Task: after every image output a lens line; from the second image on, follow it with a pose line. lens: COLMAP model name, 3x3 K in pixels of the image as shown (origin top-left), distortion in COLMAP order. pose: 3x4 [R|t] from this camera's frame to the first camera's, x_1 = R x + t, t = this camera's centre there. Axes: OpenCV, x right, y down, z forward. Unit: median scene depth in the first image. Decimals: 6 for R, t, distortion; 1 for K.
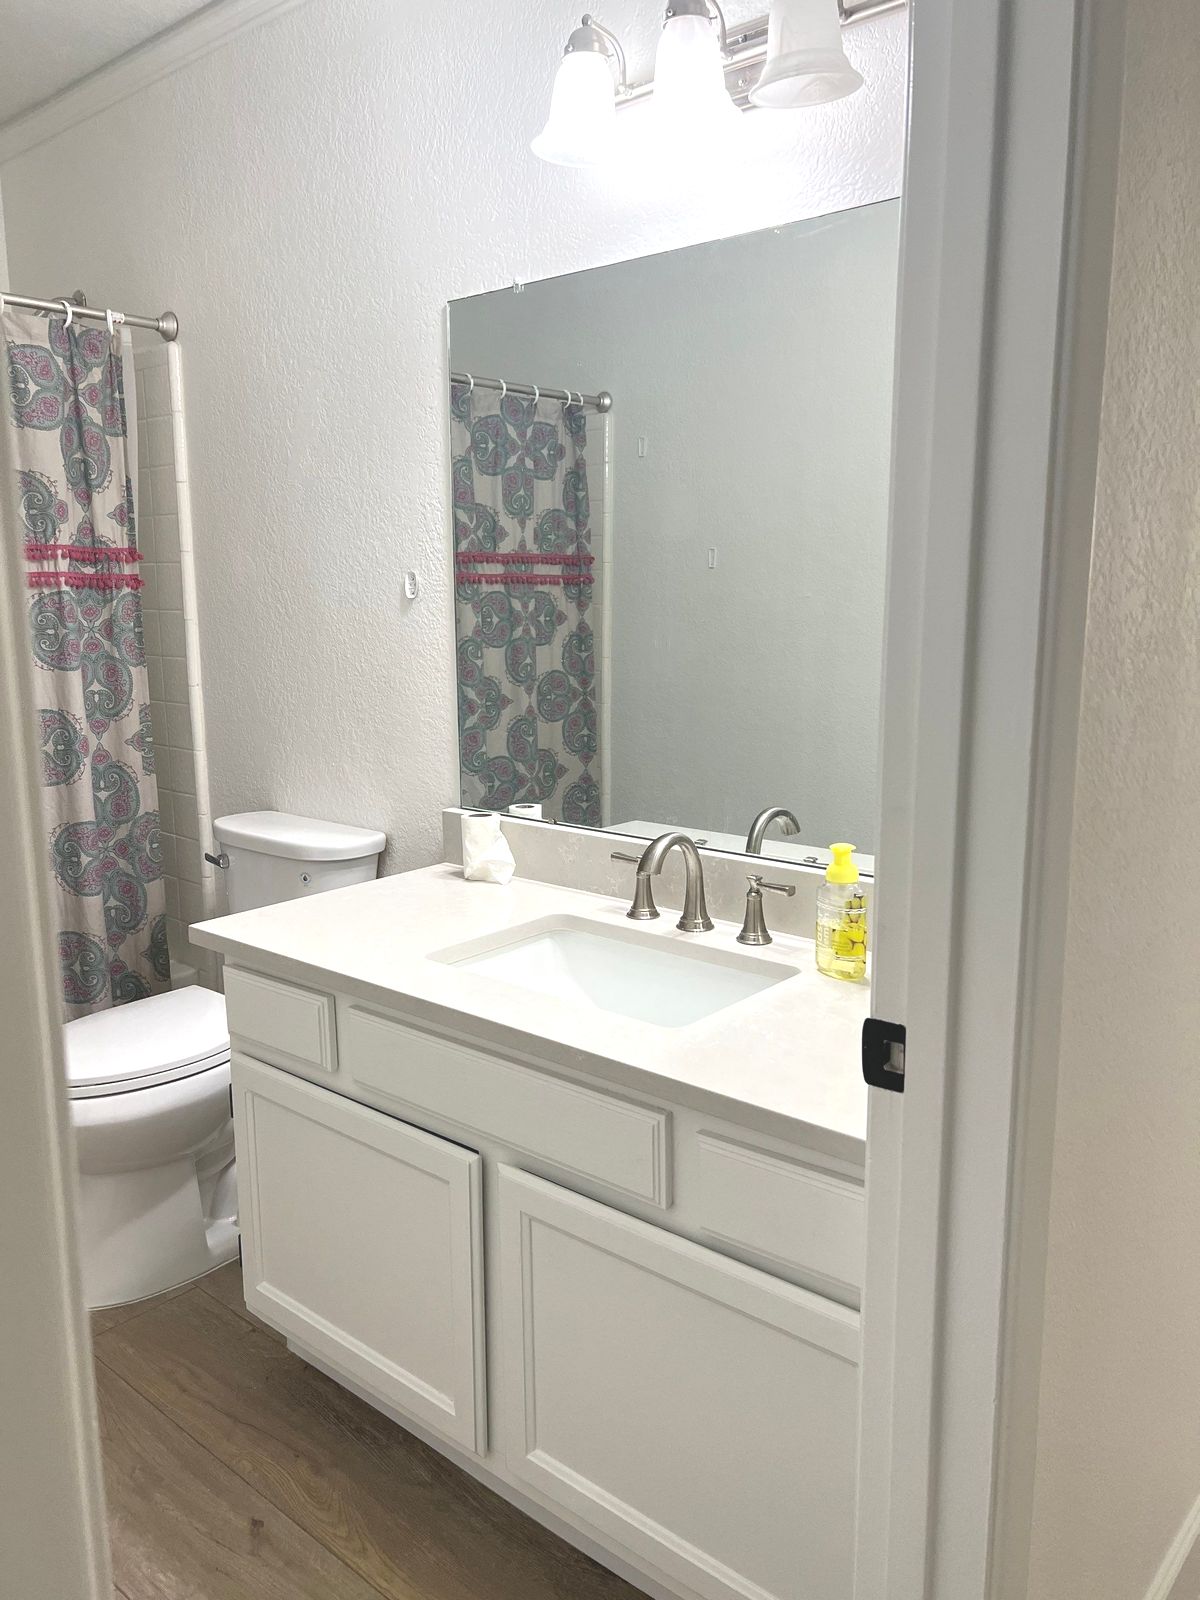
lens RADIAL K [[1226.3, 0, 600.0], [0, 1226.3, 800.0], [0, 0, 1]] dist [0.061082, -0.103380]
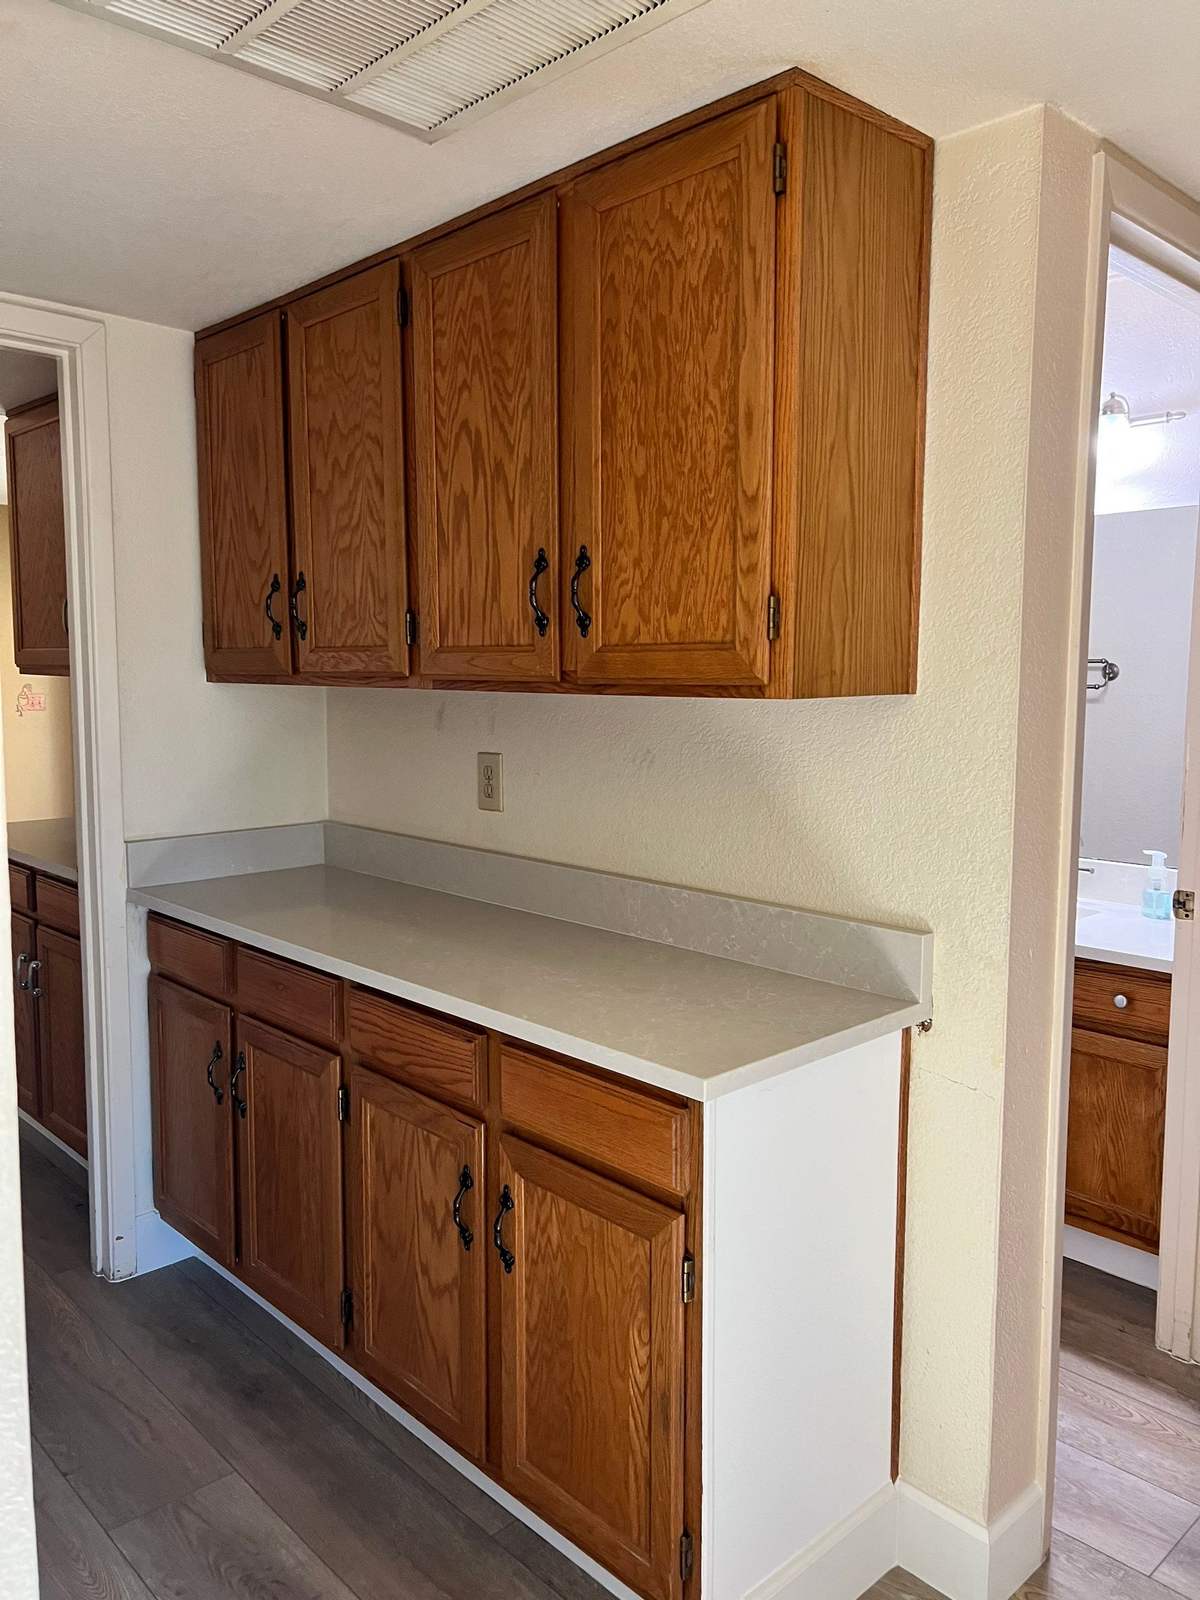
lens RADIAL K [[1208.9, 0, 600.0], [0, 1208.9, 800.0], [0, 0, 1]] dist [0.066640, -0.090311]
pose [[0.995029, 0.015948, -0.098300, -0.394435], [-0.022396, 0.997644, -0.064850, 0.100227], [0.097035, 0.066729, 0.993042, -0.893428]]
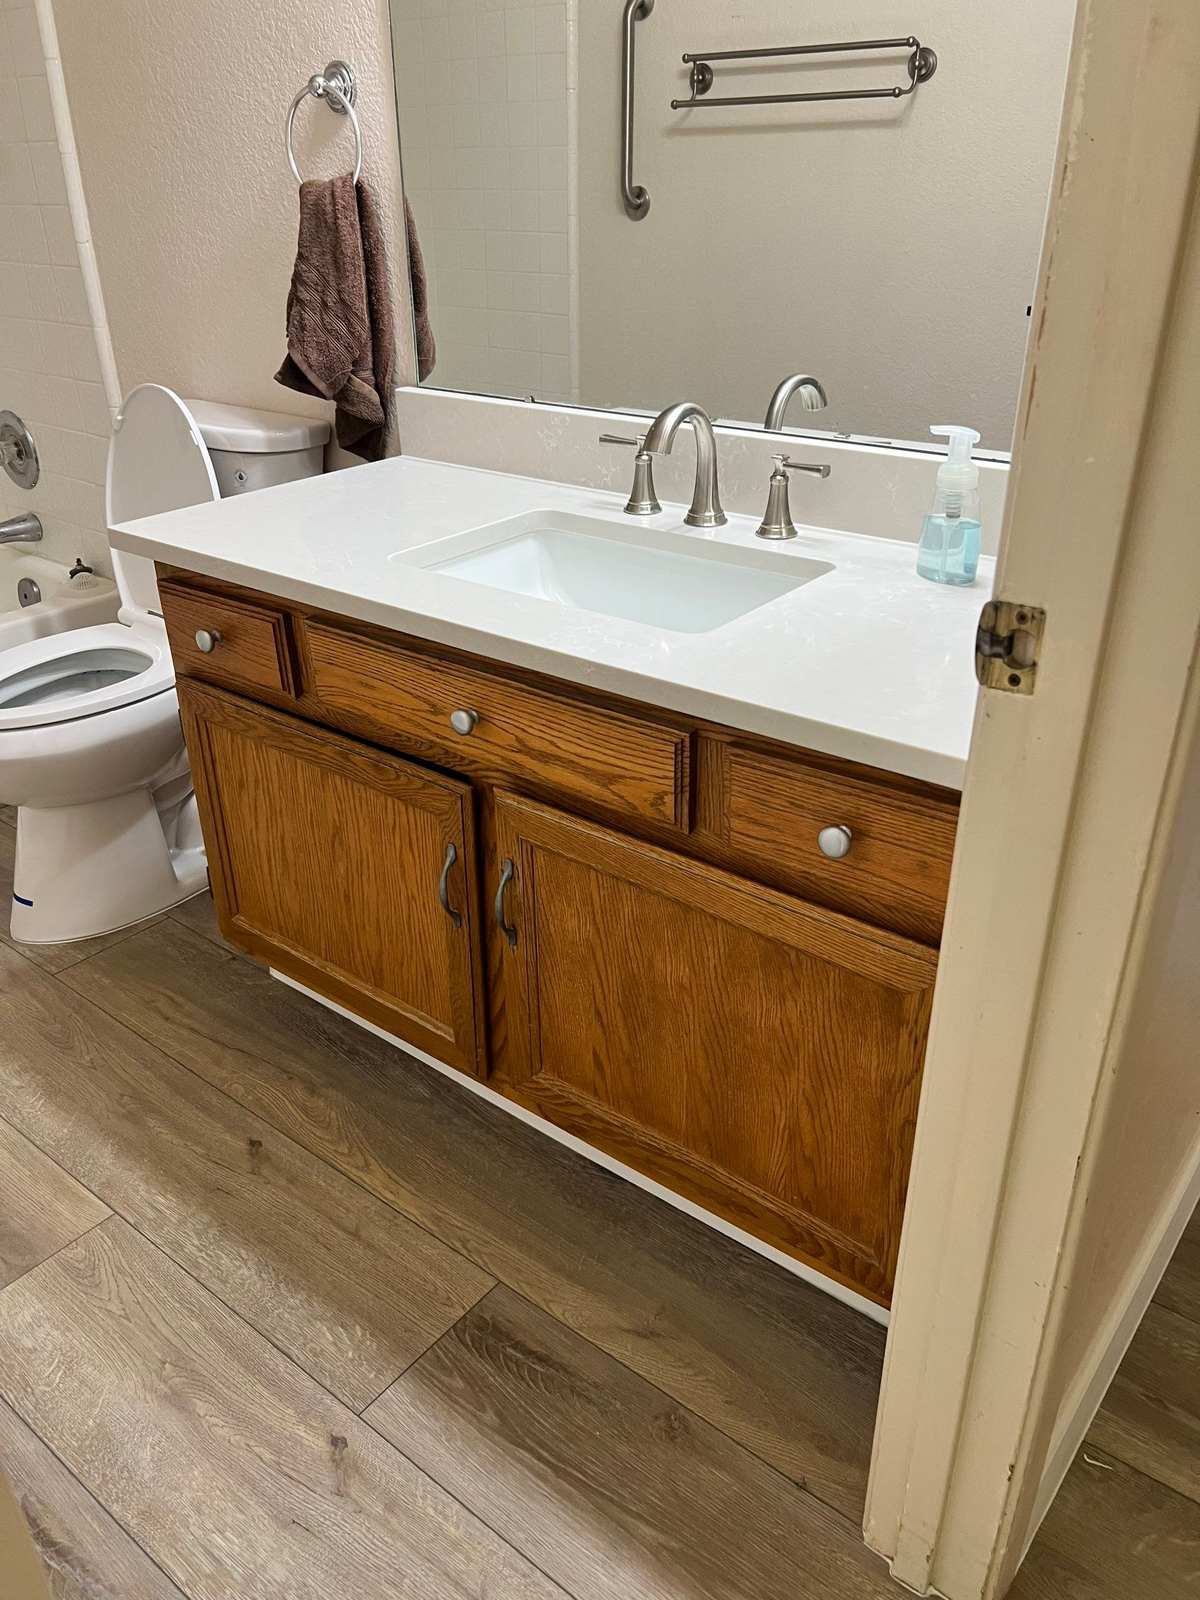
lens RADIAL K [[1226.3, 0, 600.0], [0, 1226.3, 800.0], [0, 0, 1]] dist [0.061082, -0.103380]
pose [[0.998988, -0.023407, 0.038395, -0.033552], [0.011056, 0.955480, 0.294848, 0.035361], [-0.043587, -0.294126, 0.954772, 0.125466]]
